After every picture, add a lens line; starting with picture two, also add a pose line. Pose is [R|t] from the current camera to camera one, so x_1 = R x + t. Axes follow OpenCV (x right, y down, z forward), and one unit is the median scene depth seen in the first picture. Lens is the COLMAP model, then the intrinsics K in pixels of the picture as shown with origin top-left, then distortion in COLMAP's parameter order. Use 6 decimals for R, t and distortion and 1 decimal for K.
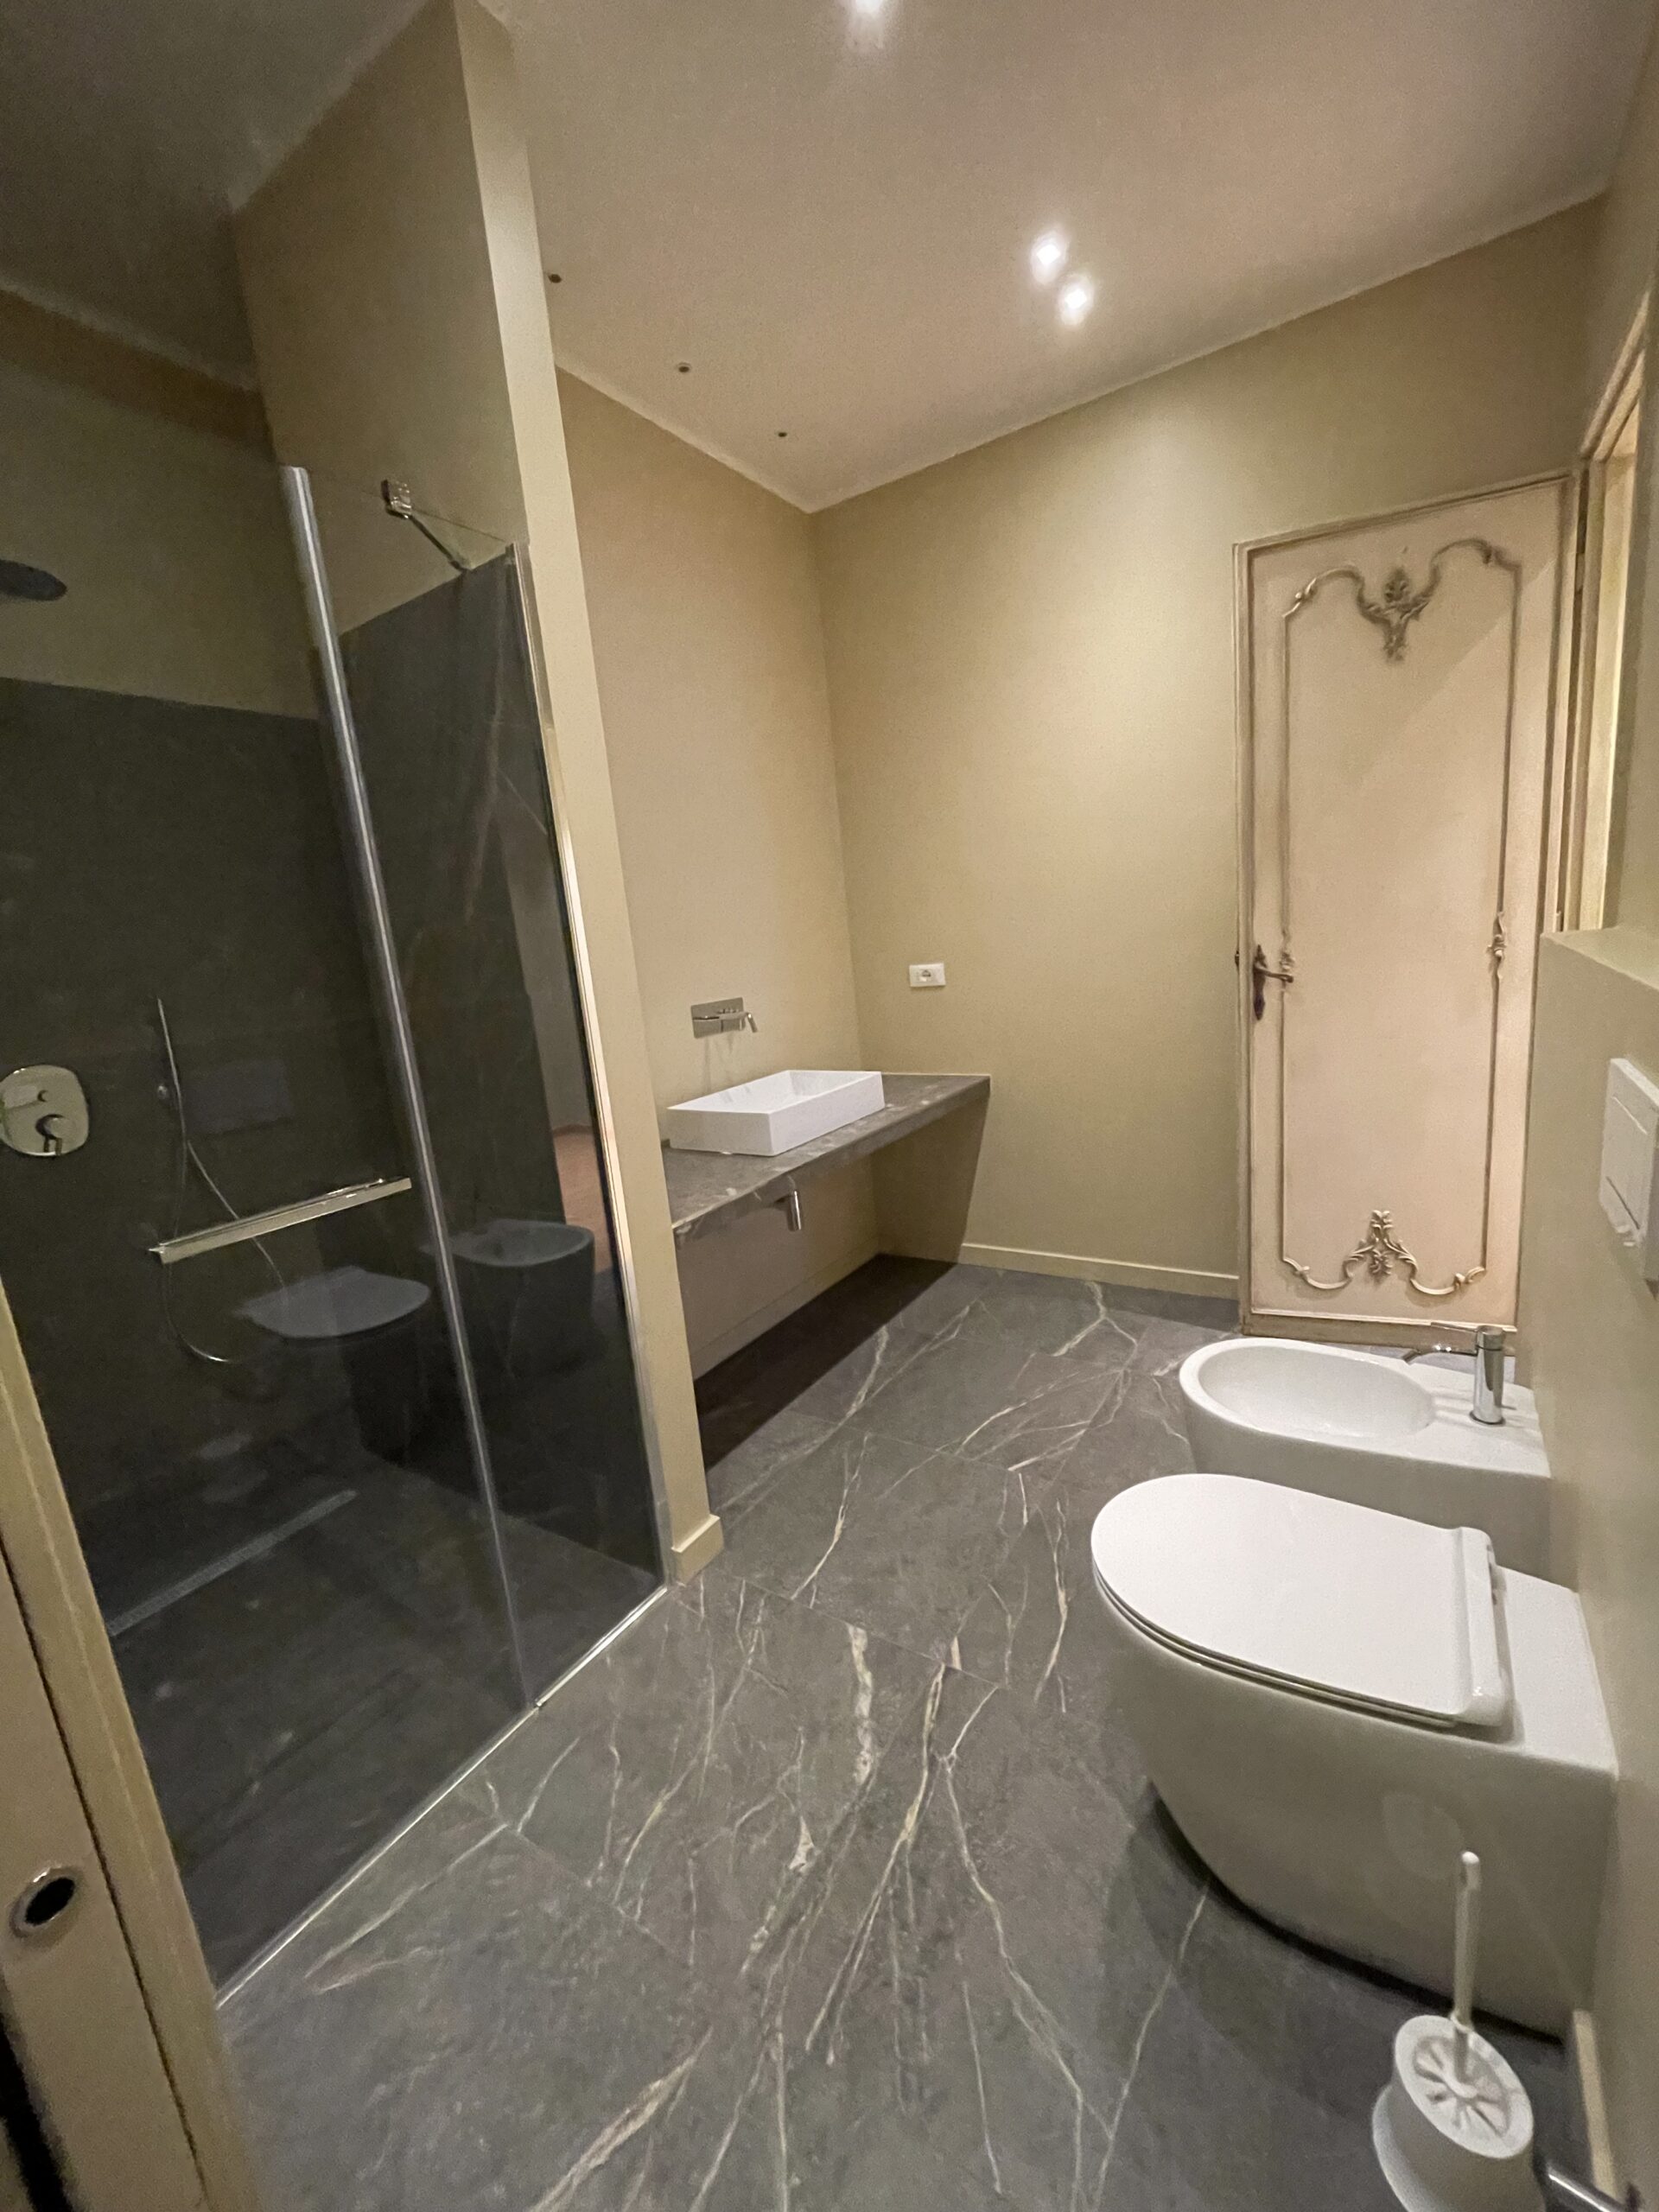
lens RADIAL K [[887.4, 0, 829.5], [0, 887.4, 1106.0], [0, 0, 1]] dist [-0.000378, -0.000059]
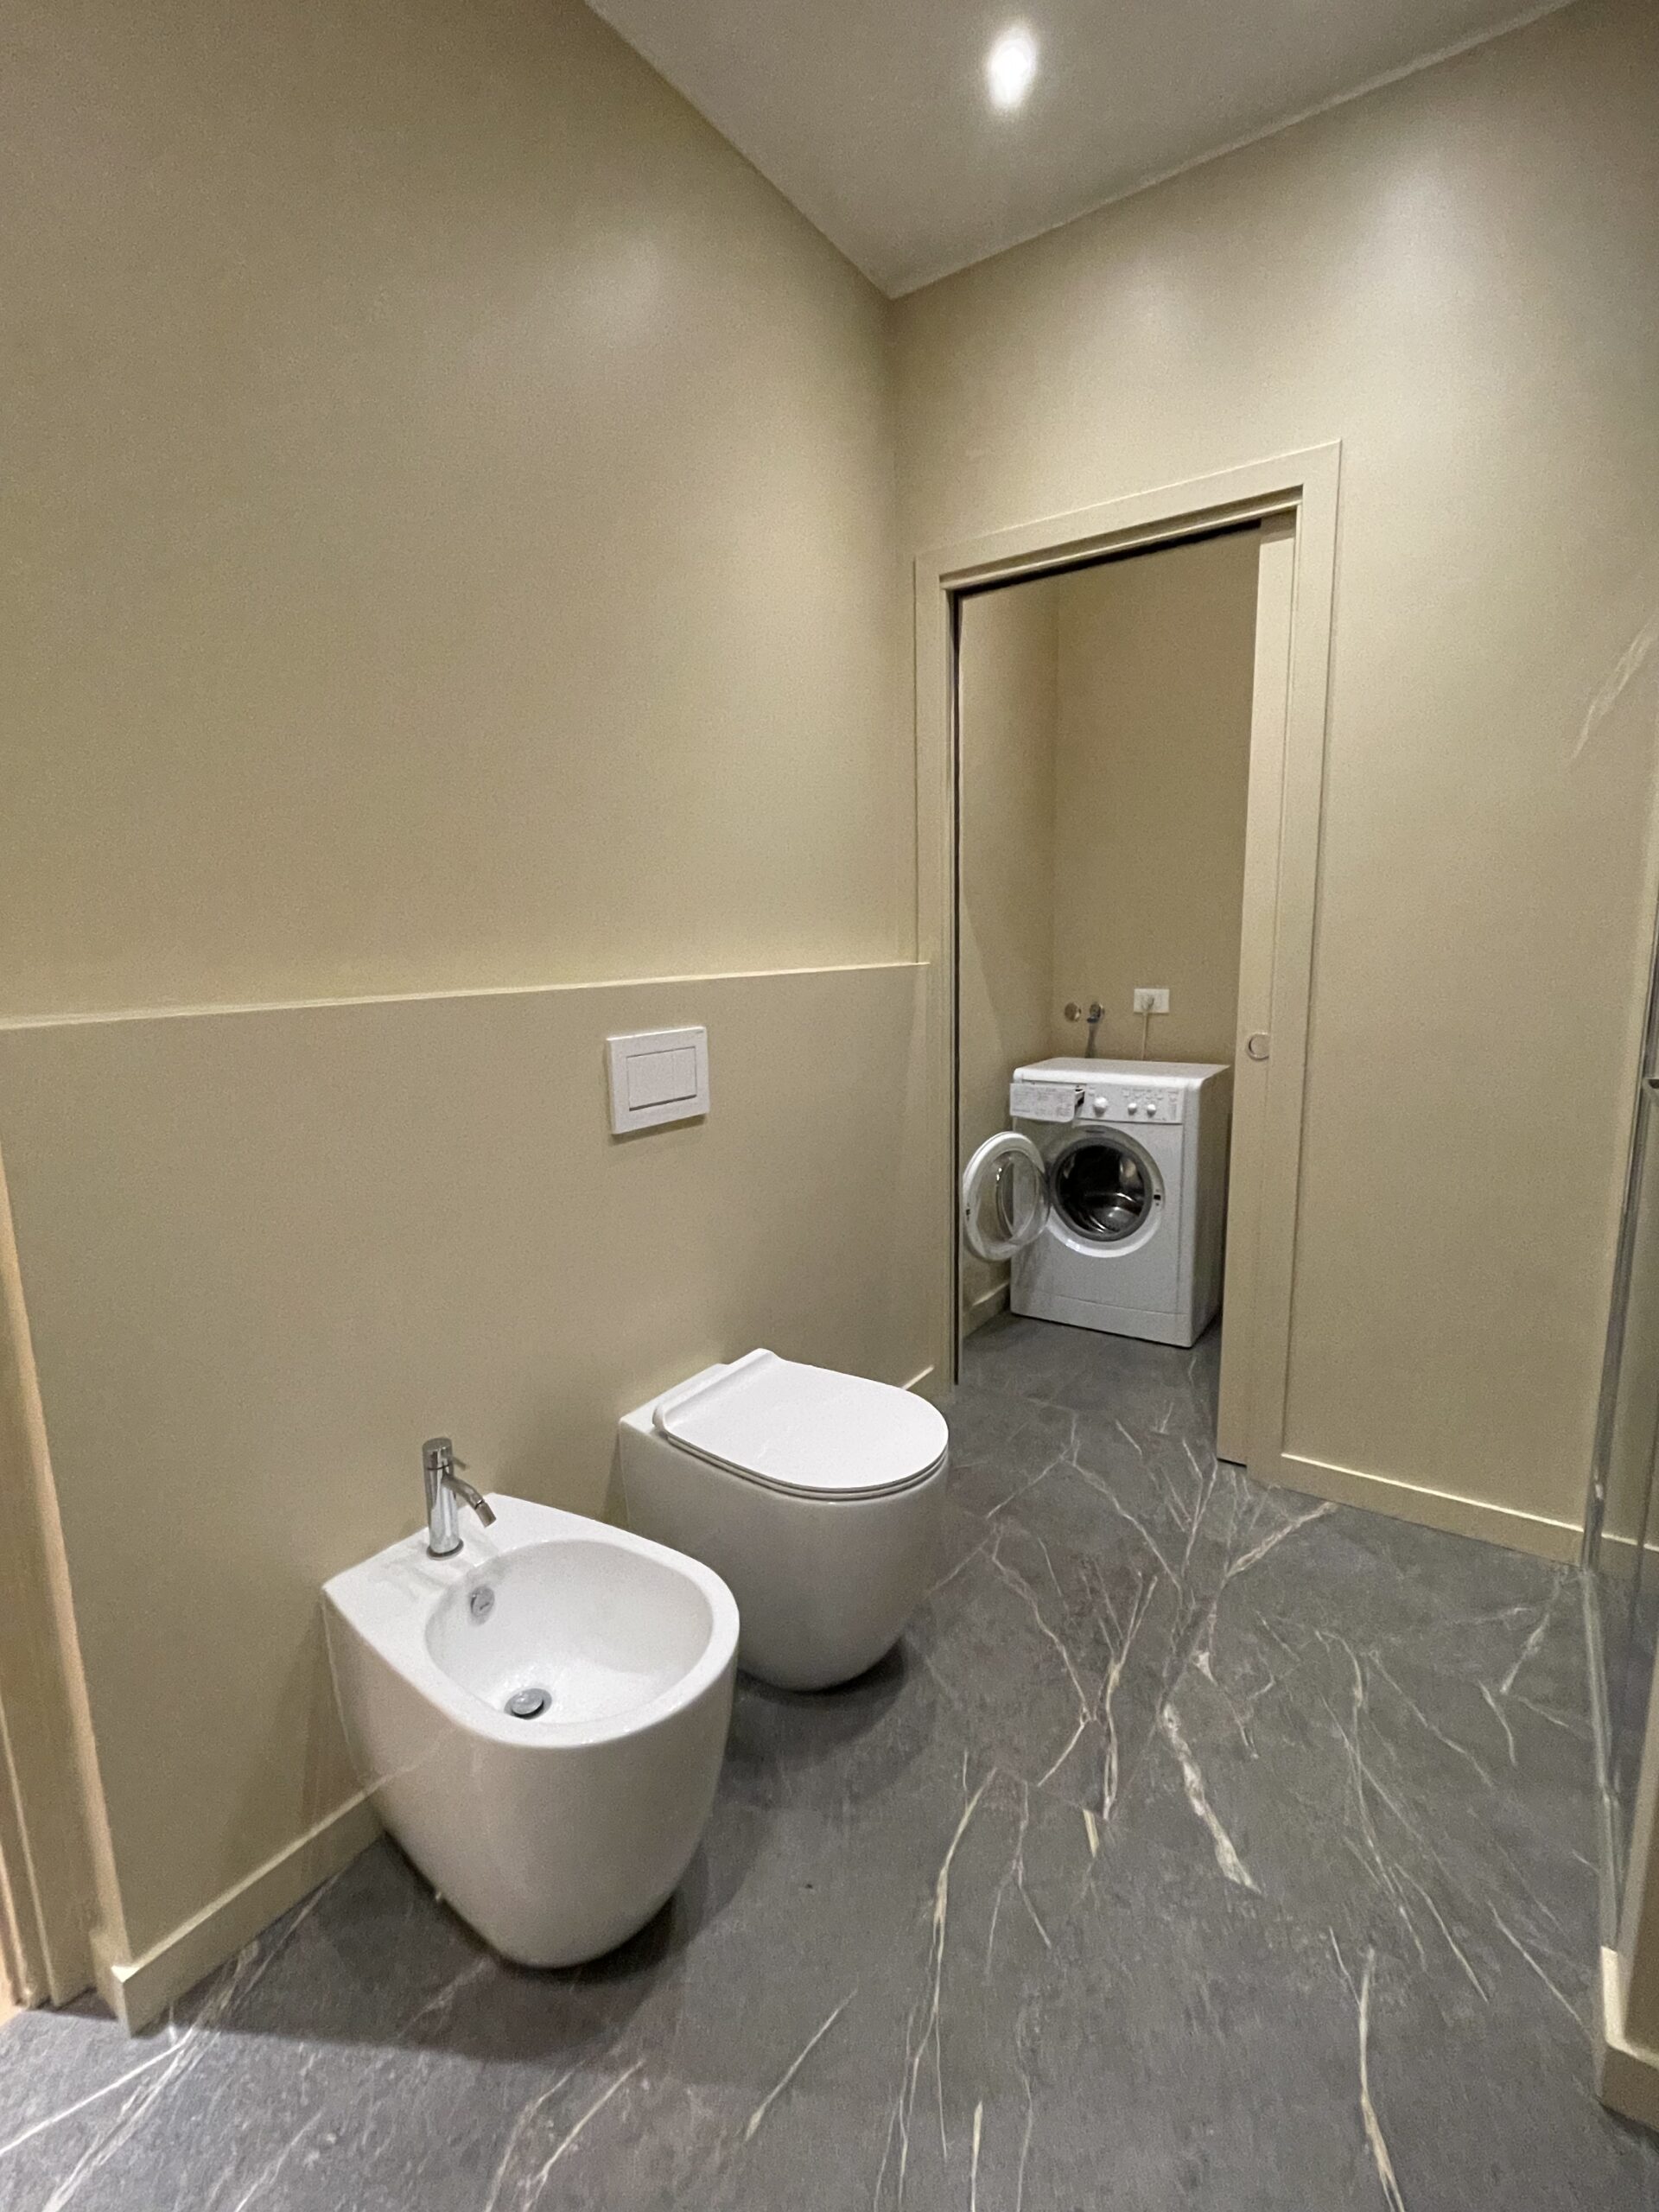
lens RADIAL K [[1005.4, 0, 829.5], [0, 1005.4, 1106.0], [0, 0, 1]] dist [-0.000233, -0.000056]
pose [[-0.993402, 0.107311, 0.040448, 0.306602], [0.114680, 0.928739, 0.352552, -0.354530], [0.000267, 0.354865, -0.934918, 1.839835]]
